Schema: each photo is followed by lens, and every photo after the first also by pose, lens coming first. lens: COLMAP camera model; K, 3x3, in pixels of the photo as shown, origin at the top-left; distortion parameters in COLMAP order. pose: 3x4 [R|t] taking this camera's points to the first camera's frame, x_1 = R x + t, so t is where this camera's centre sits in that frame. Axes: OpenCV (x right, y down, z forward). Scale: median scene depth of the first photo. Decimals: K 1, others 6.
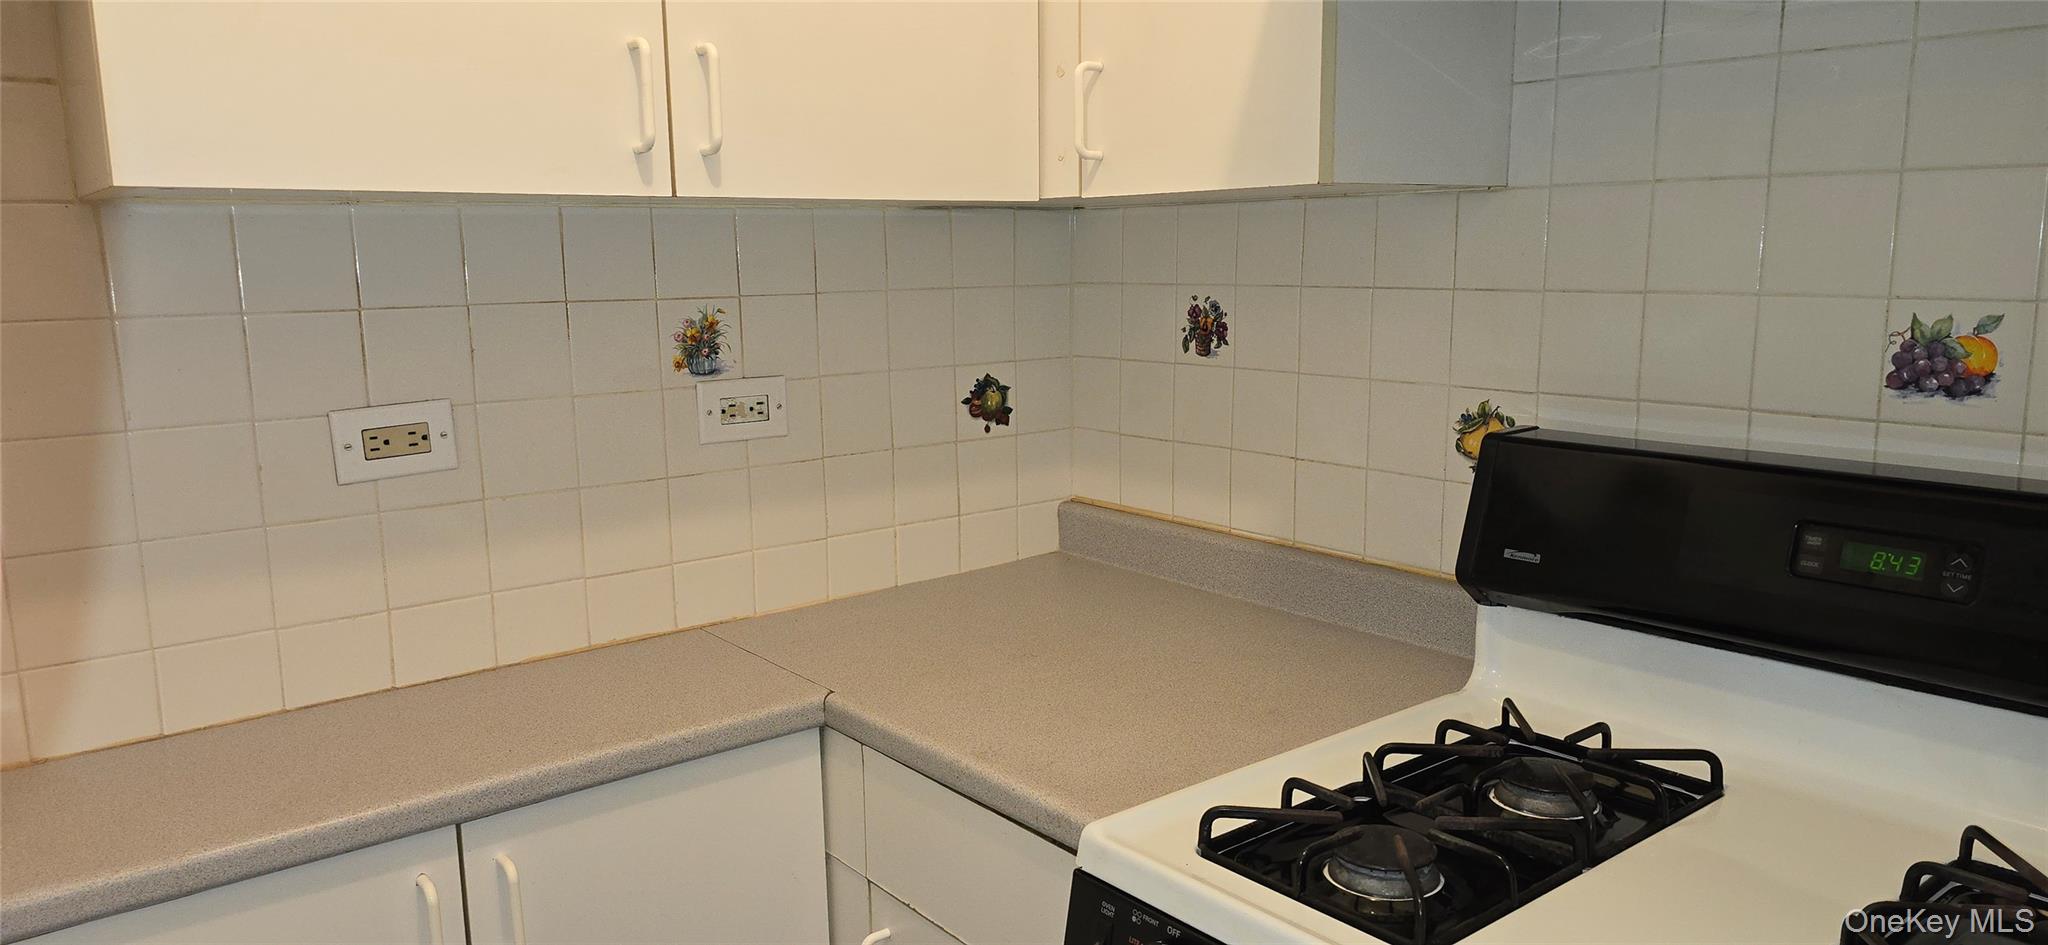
lens RADIAL K [[1361.4, 0, 1017.9], [0, 1361.4, 472.1], [0, 0, 1]] dist [0.045173, -0.047747]
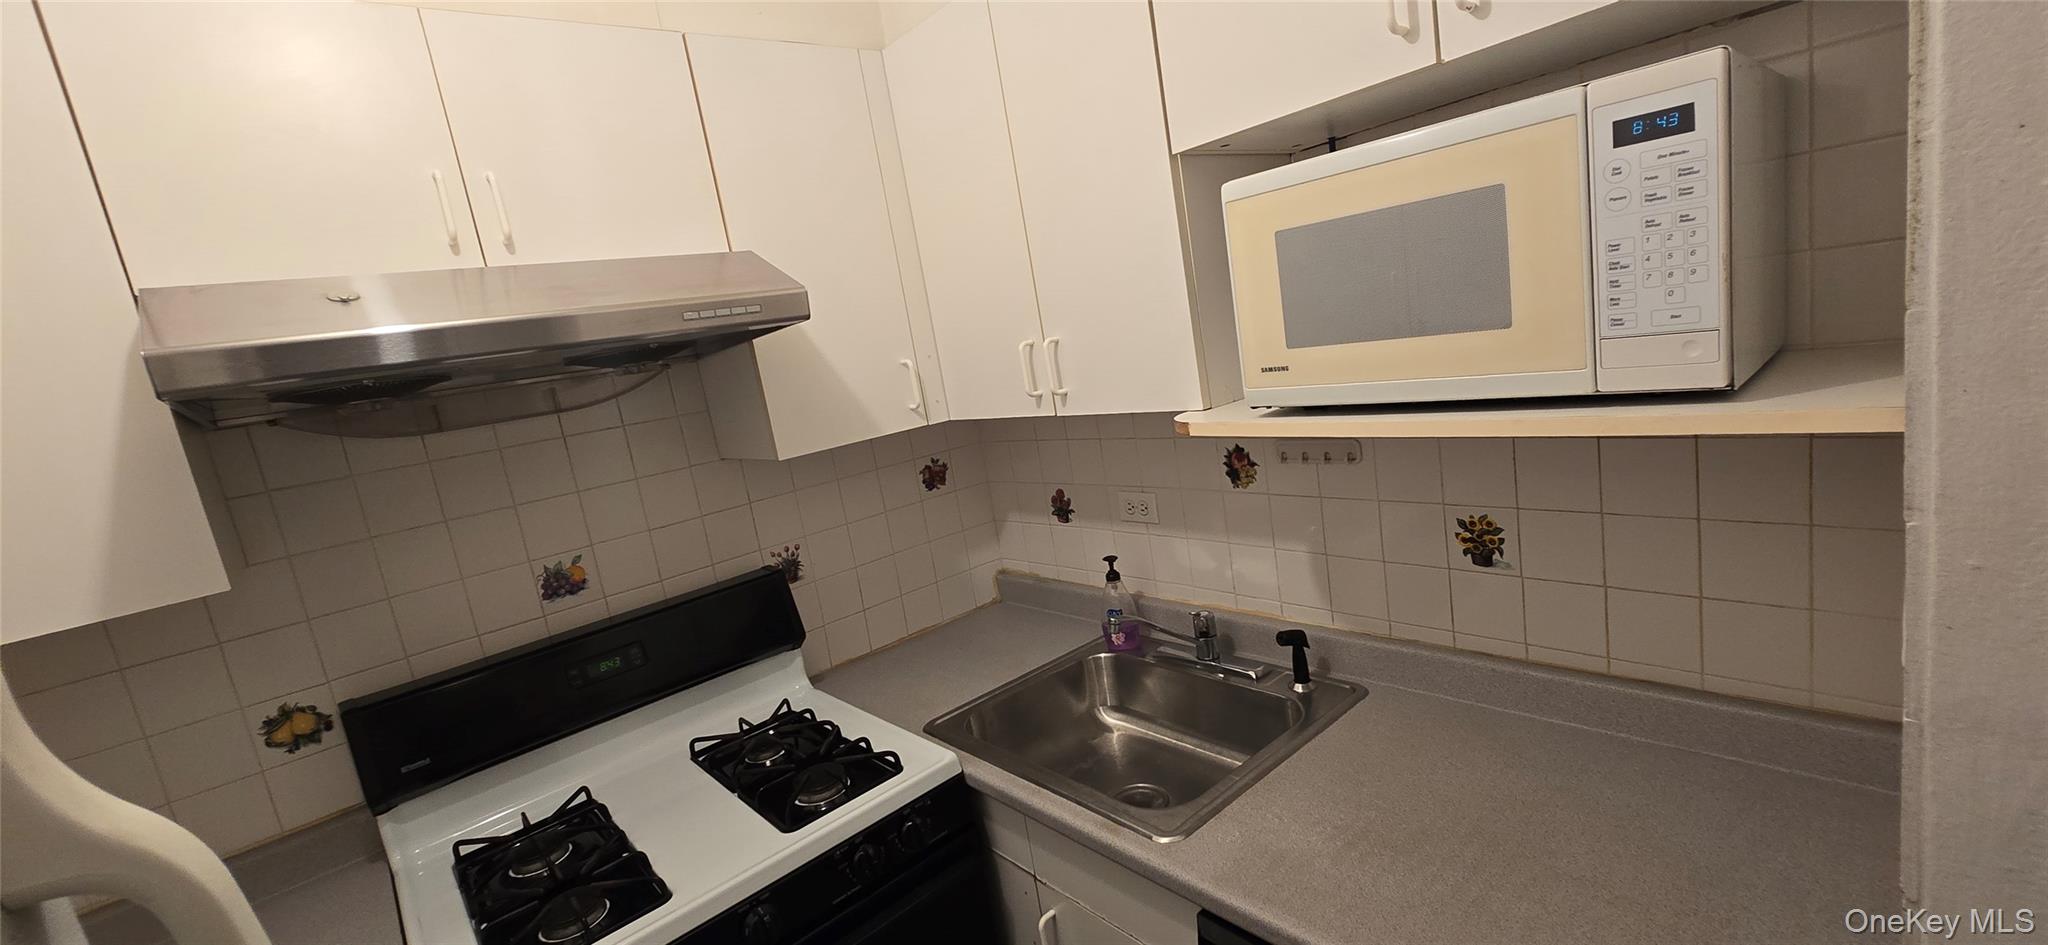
lens RADIAL K [[835.6, 0, 1028.7], [0, 835.6, 481.9], [0, 0, 1]] dist [-0.005769, 0.001313]
pose [[-0.031166, -0.156749, 0.987147, -0.574635], [0.327545, 0.931488, 0.158252, -0.168518], [-0.944322, 0.328267, 0.022312, 0.166769]]
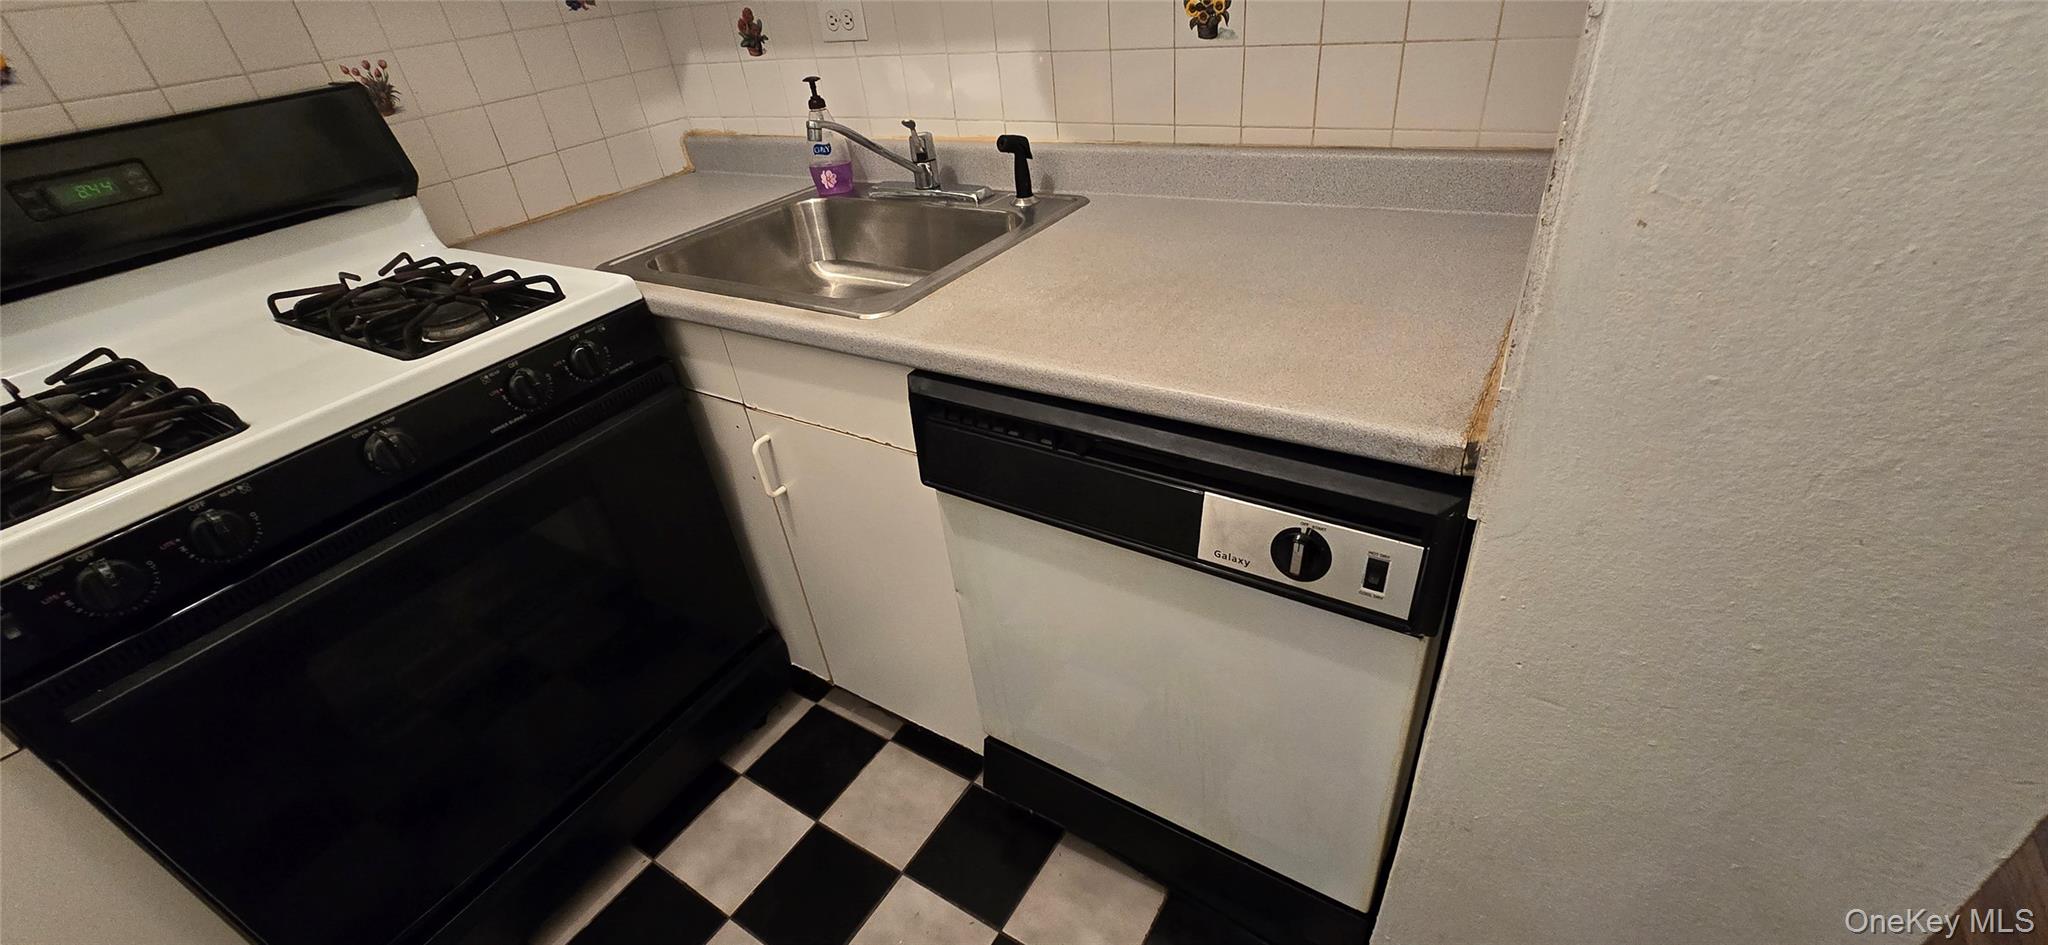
lens RADIAL K [[835.6, 0, 1028.9], [0, 835.6, 480.0], [0, 0, 1]] dist [-0.005769, 0.001313]
pose [[-0.317340, -0.481583, 0.816929, -0.555217], [0.261941, 0.783427, 0.563586, 0.057586], [-0.911417, 0.392836, -0.122466, 0.195588]]
